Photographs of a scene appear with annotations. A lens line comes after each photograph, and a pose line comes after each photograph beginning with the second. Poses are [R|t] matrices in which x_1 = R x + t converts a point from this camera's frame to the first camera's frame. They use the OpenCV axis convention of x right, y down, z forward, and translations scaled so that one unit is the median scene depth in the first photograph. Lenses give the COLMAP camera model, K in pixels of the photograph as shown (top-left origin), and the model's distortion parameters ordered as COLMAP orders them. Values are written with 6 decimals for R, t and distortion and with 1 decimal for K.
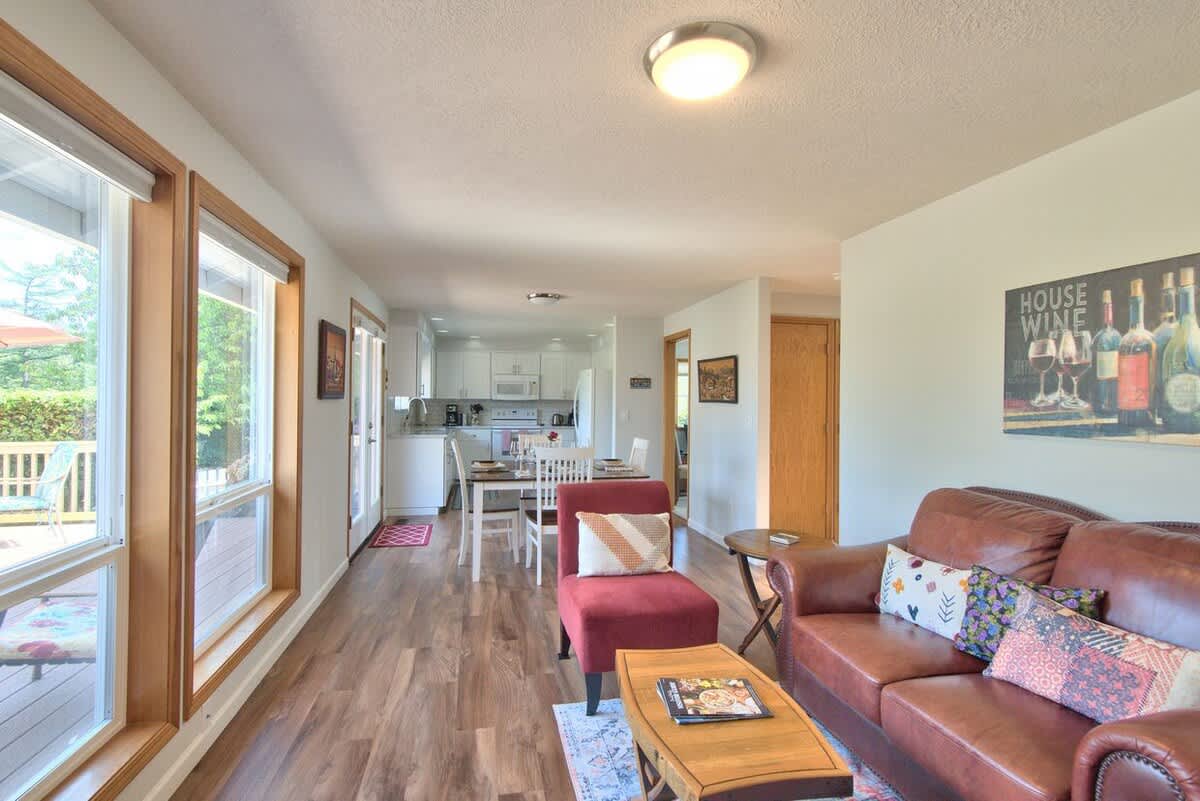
lens RADIAL K [[579.1, 0, 599.5], [0, 579.1, 396.7], [0, 0, 1]] dist [-0.018673, 0.001030]
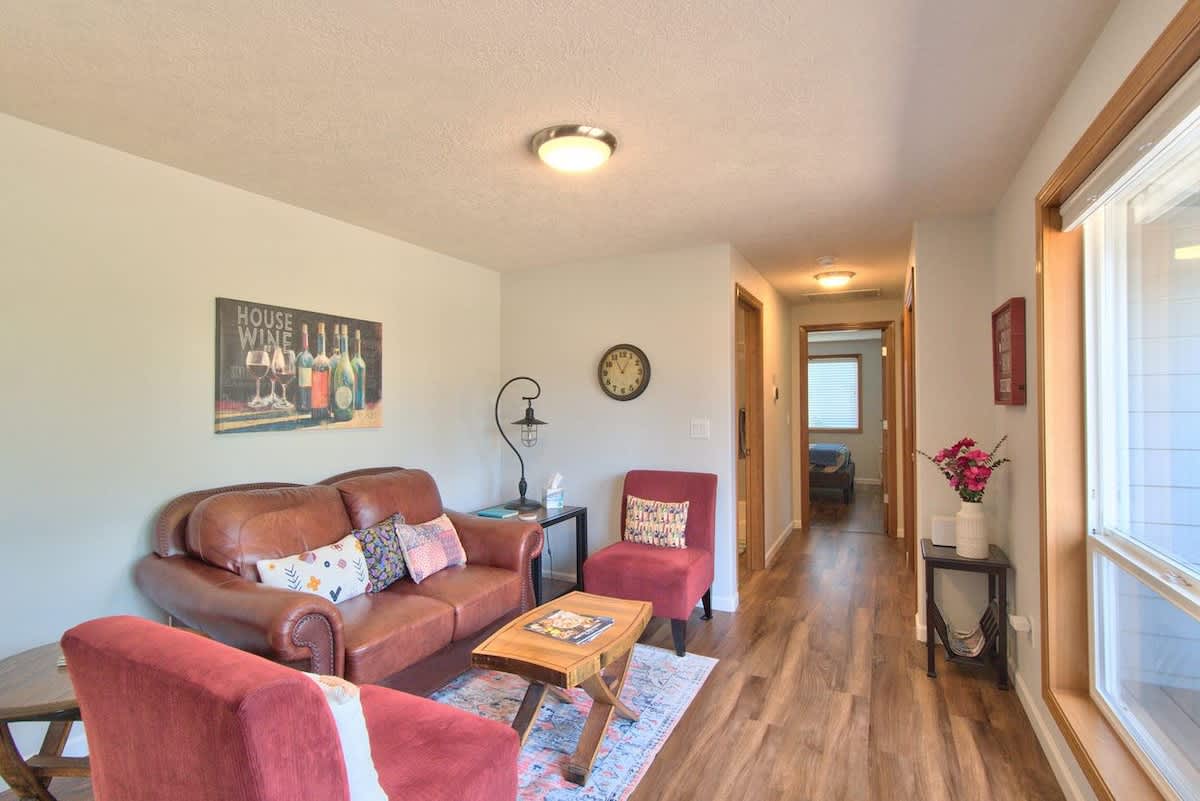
lens RADIAL K [[579.1, 0, 599.5], [0, 579.1, 396.7], [0, 0, 1]] dist [-0.018673, 0.001030]
pose [[-0.786125, -0.000210, 0.618068, -0.457854], [-0.007126, 0.999937, -0.008724, 0.000421], [-0.618027, -0.011263, -0.786076, 1.330697]]
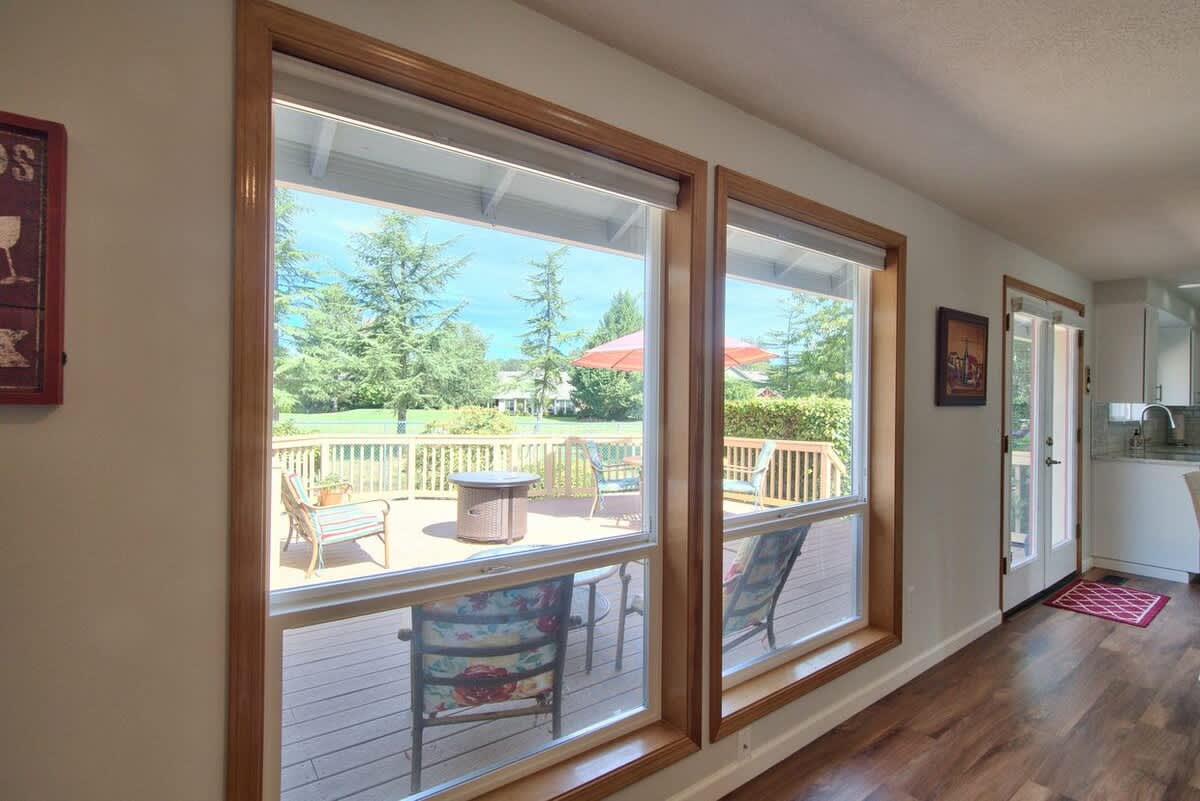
lens RADIAL K [[579.1, 0, 599.5], [0, 579.1, 396.7], [0, 0, 1]] dist [-0.018673, 0.001030]
pose [[0.424475, -0.010202, -0.905382, 0.057142], [-0.001179, 0.999929, -0.011821, 0.002180], [0.905439, 0.006085, 0.424433, 0.317552]]
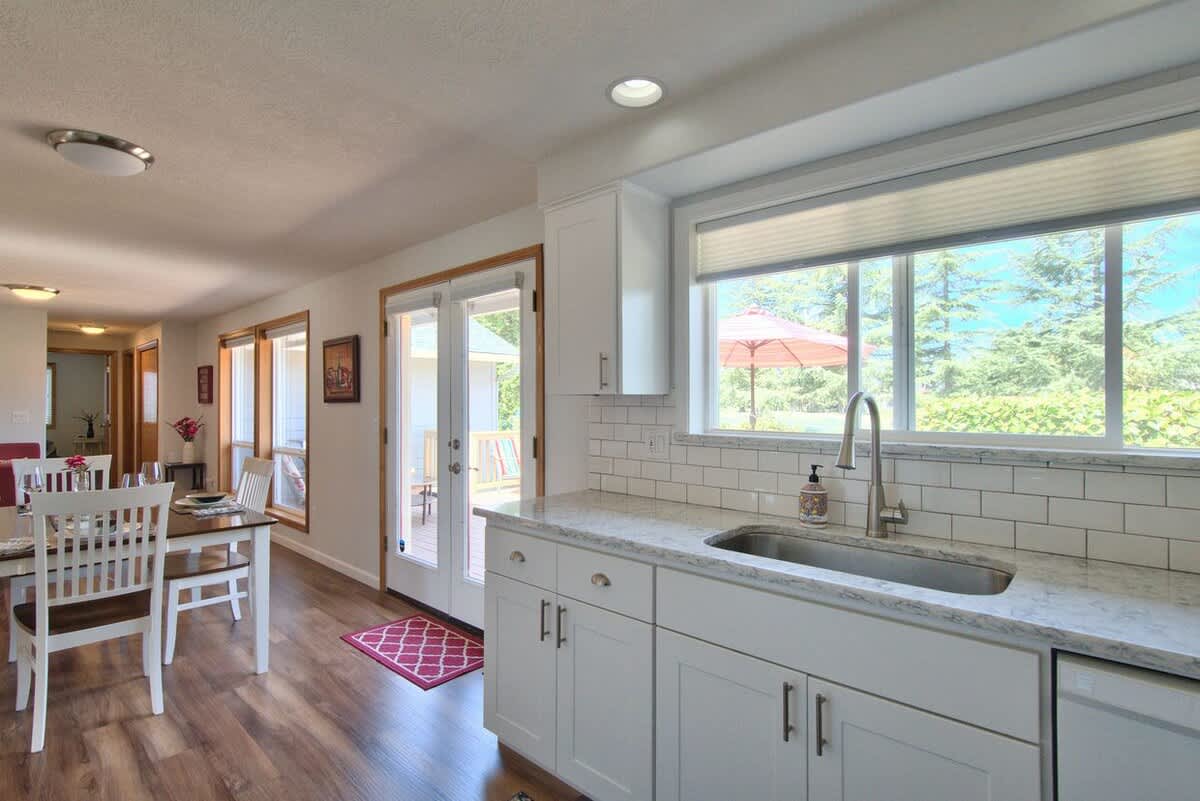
lens RADIAL K [[580.7, 0, 598.8], [0, 580.7, 398.3], [0, 0, 1]] dist [-0.049782, 0.027865]
pose [[-0.808971, -0.014543, -0.587669, -0.321824], [-0.003626, 0.999798, -0.019751, 0.023713], [0.587838, -0.013847, -0.808860, 3.366401]]
